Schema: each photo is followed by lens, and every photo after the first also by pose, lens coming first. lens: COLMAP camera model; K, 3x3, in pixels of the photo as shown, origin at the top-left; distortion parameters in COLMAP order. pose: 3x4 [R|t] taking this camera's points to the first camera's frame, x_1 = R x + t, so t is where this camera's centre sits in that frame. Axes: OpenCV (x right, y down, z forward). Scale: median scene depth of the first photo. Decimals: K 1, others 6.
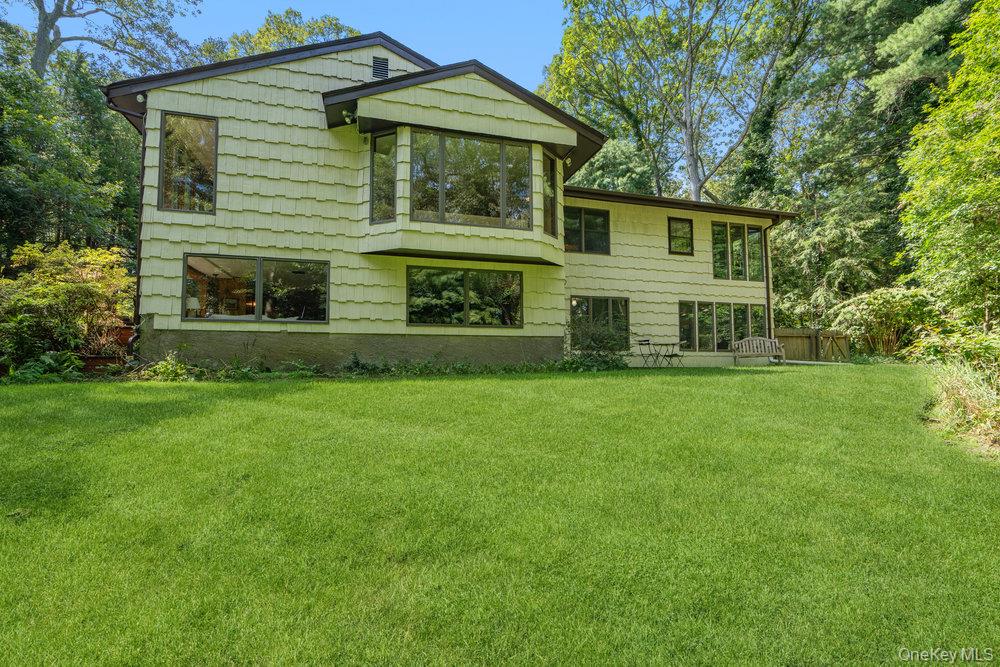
lens RADIAL K [[458.4, 0, 499.0], [0, 458.4, 343.1], [0, 0, 1]] dist [-0.001990, 0.002984]
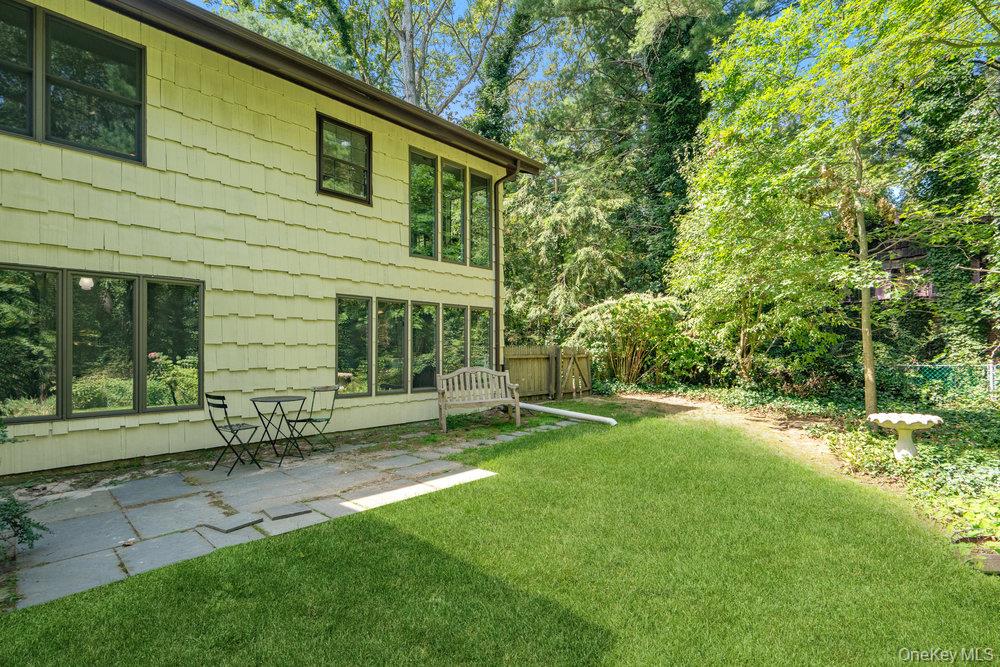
lens RADIAL K [[458.4, 0, 502.7], [0, 458.4, 339.5], [0, 0, 1]] dist [-0.001990, 0.002984]
pose [[0.856918, 0.009325, 0.515368, 0.267833], [-0.031288, 0.998934, 0.033949, -0.060880], [-0.514502, -0.045216, 0.856296, 0.450728]]
